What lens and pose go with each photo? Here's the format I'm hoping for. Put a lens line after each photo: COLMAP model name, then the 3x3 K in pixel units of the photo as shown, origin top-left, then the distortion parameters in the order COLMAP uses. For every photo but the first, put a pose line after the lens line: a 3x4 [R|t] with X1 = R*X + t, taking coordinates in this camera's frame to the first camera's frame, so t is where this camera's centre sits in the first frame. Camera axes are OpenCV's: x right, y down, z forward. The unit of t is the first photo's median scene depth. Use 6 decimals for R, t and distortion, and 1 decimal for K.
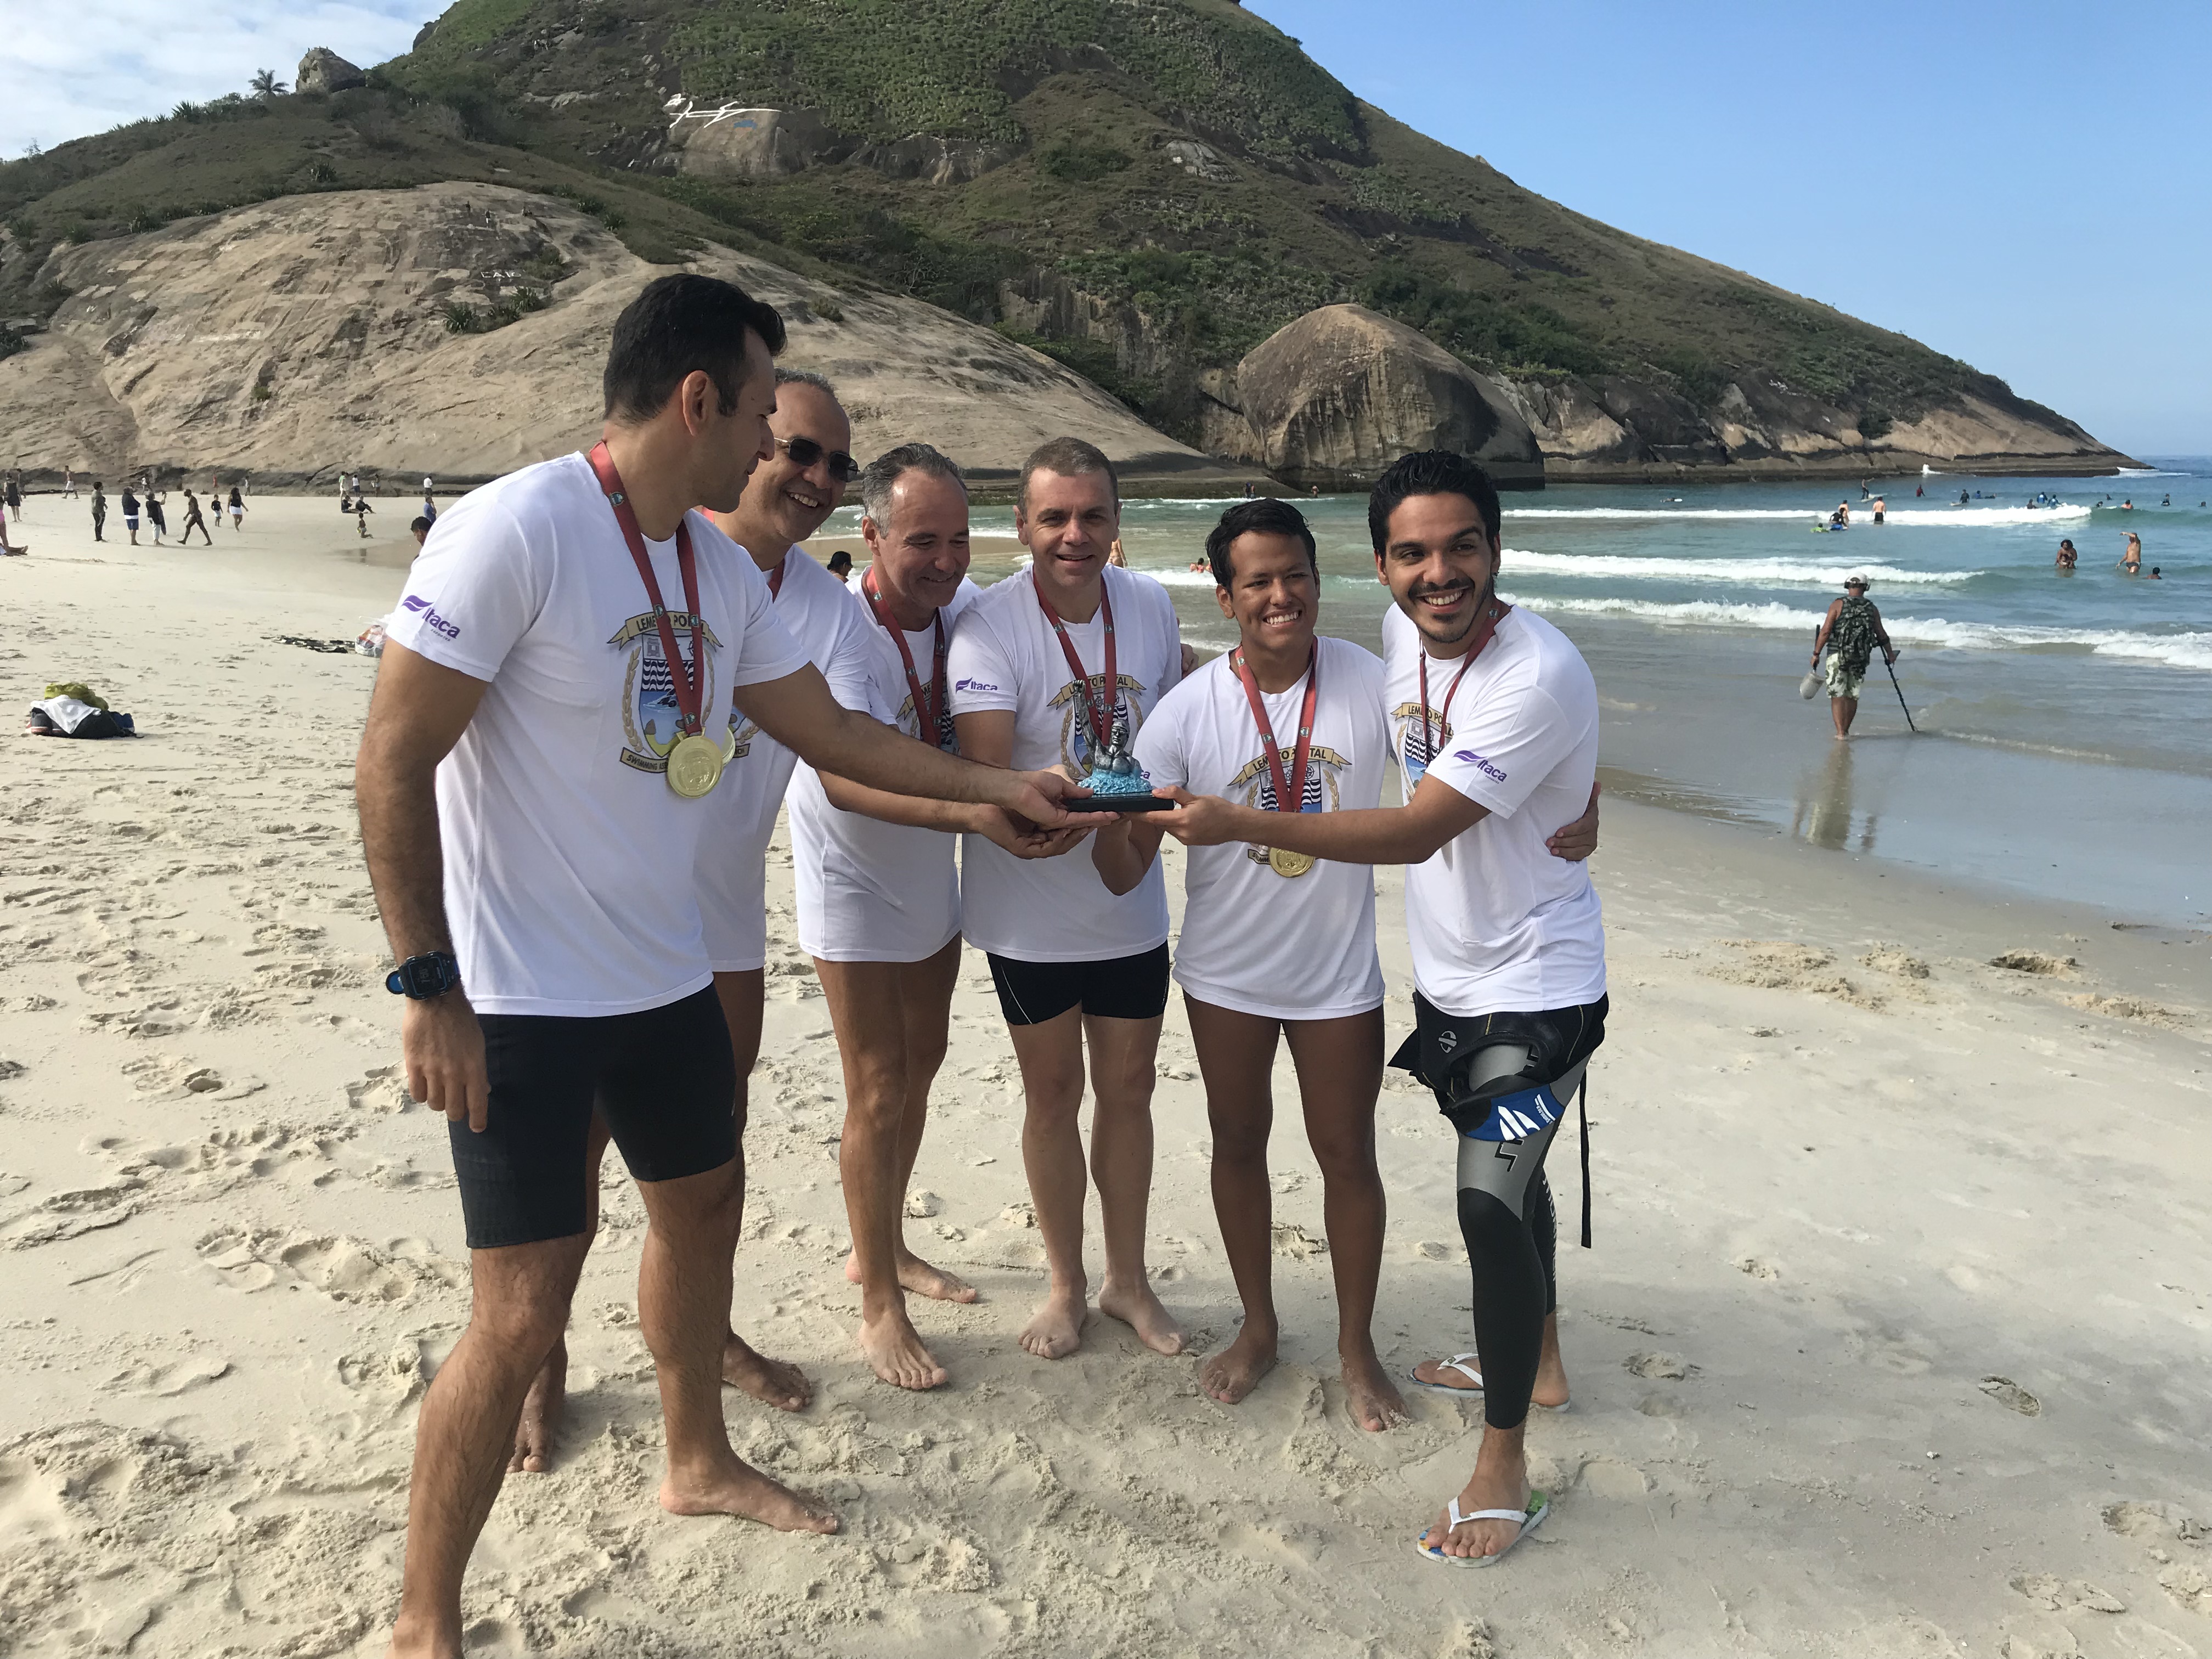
lens RADIAL K [[2003.2, 0, 1106.0], [0, 2003.2, 829.5], [0, 0, 1]] dist [-0.002364, -0.006946]
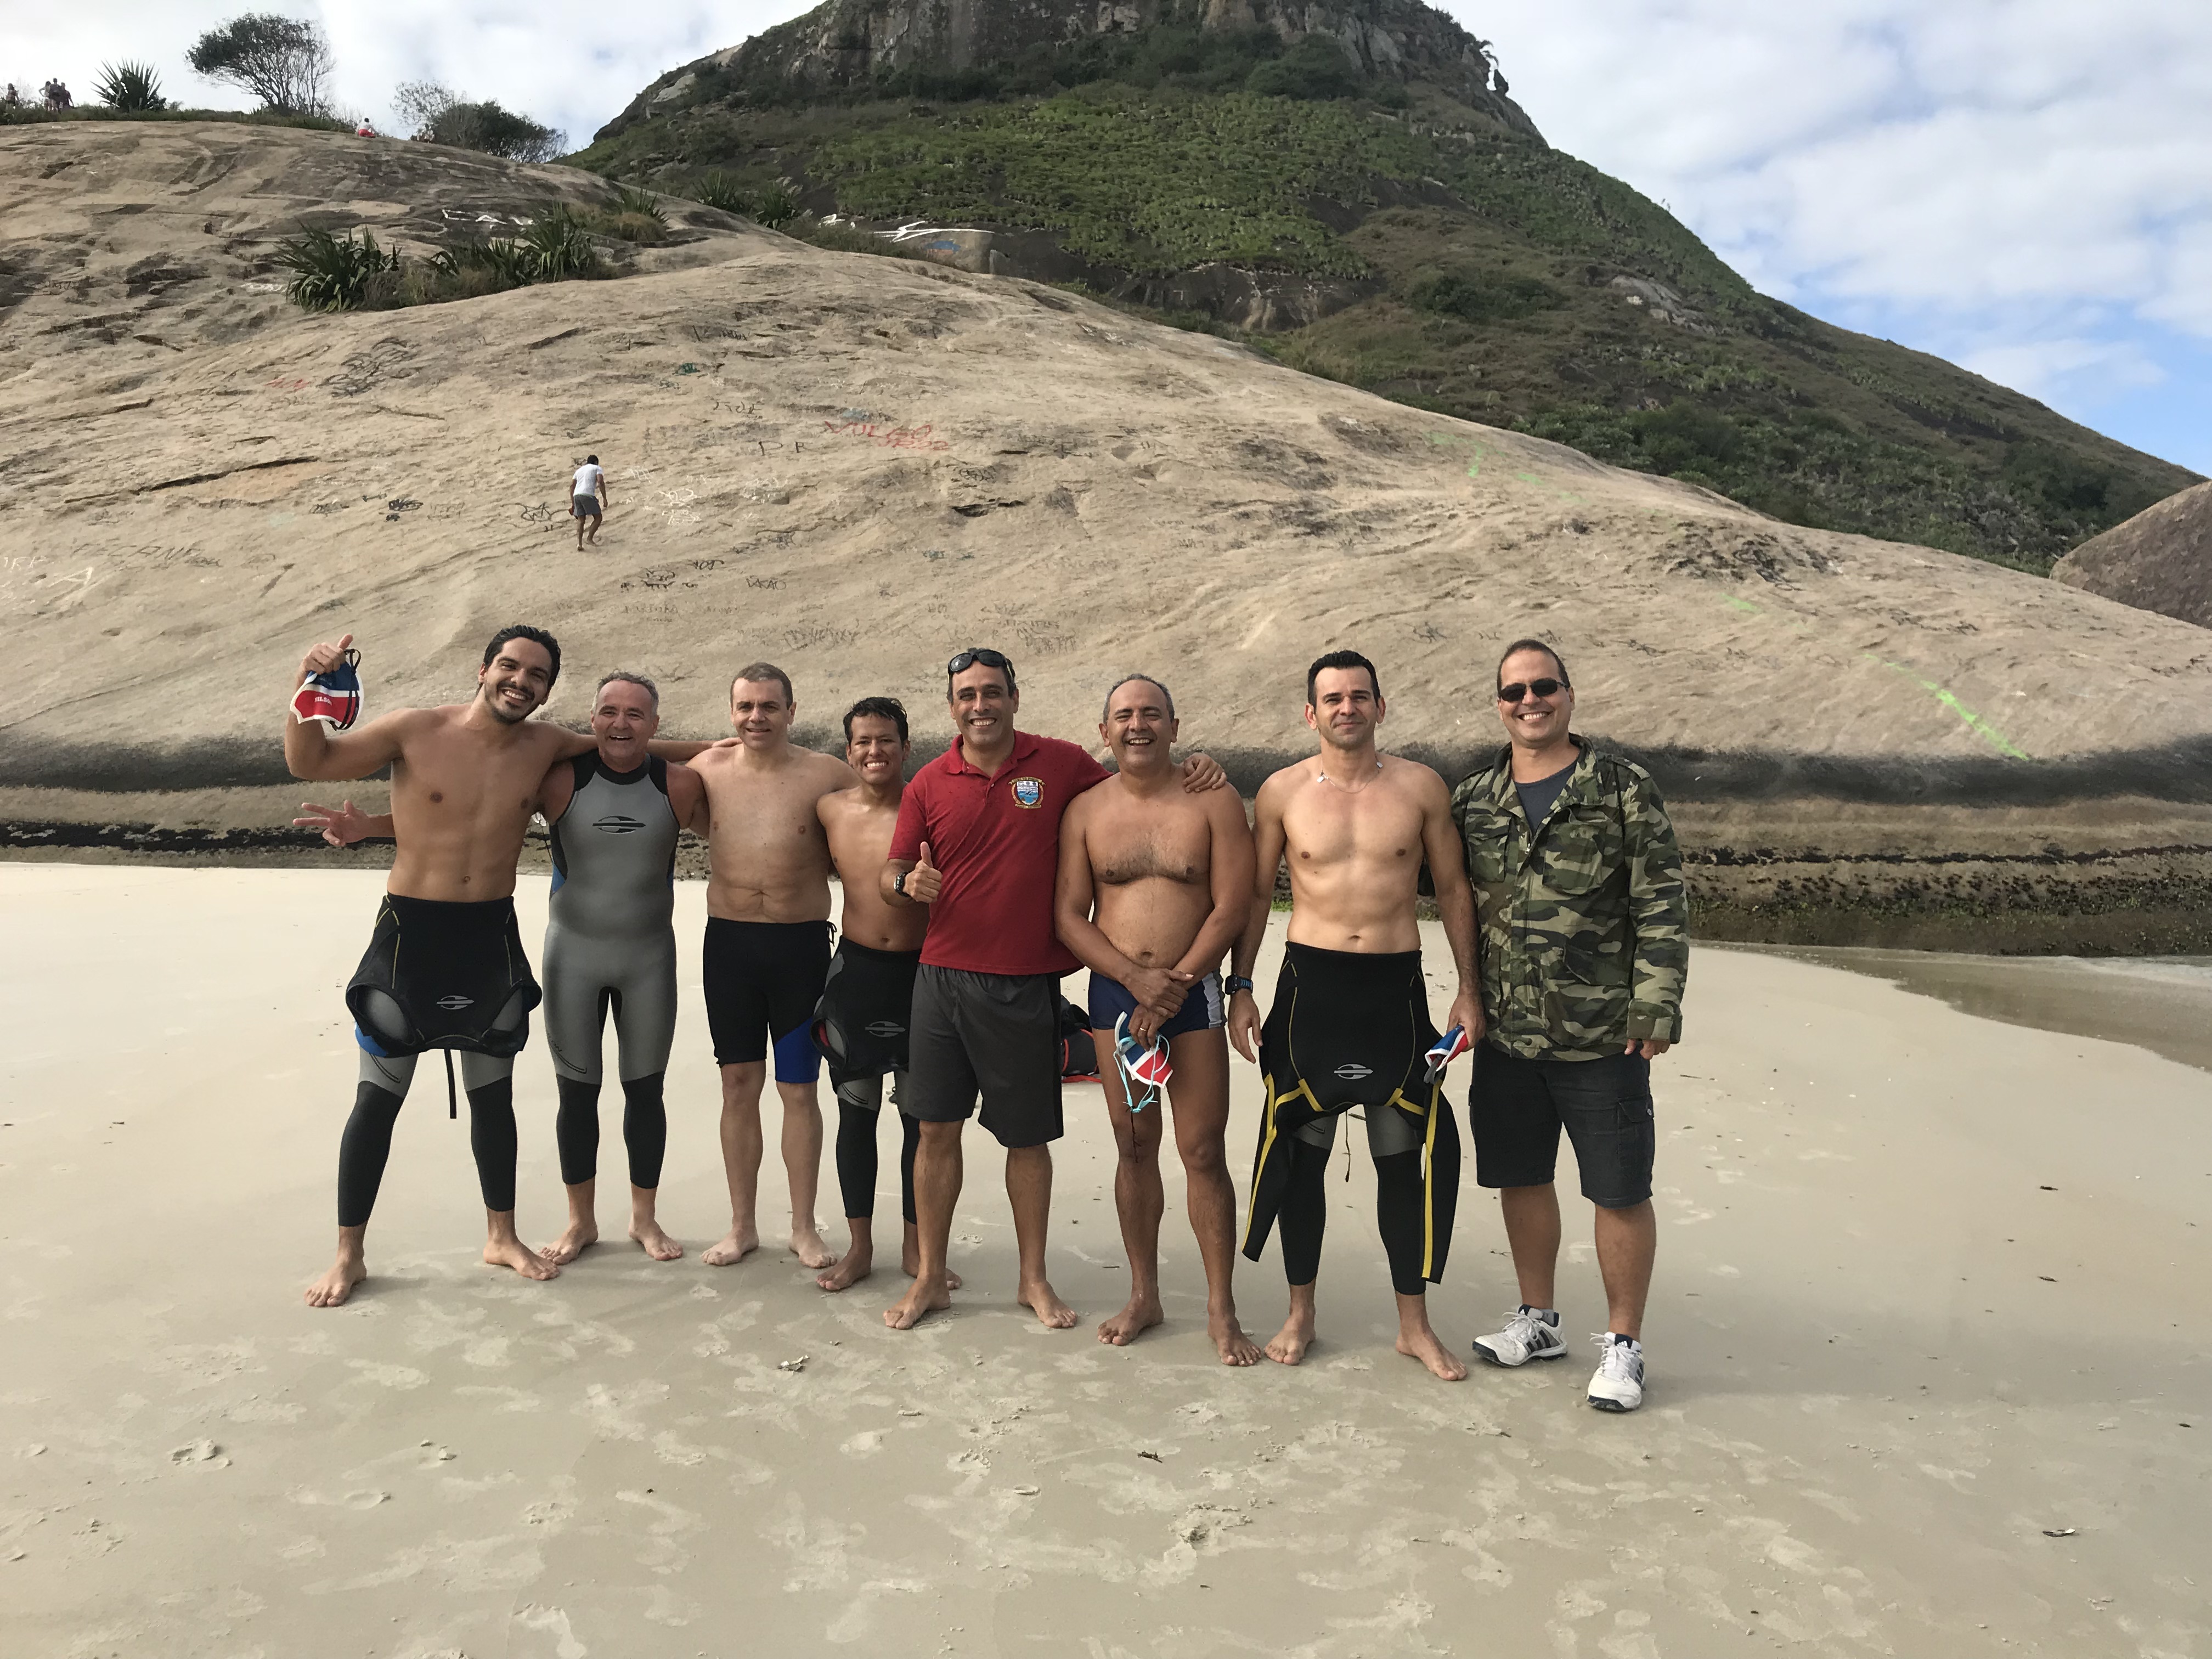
lens RADIAL K [[1918.4, 0, 1106.0], [0, 1918.4, 829.5], [0, 0, 1]] dist [-0.031343, -0.003235]
pose [[0.999819, 0.015176, -0.011491, -0.118260], [-0.016782, 0.987636, -0.155866, -0.074248], [0.008984, 0.156031, 0.987711, 0.428848]]
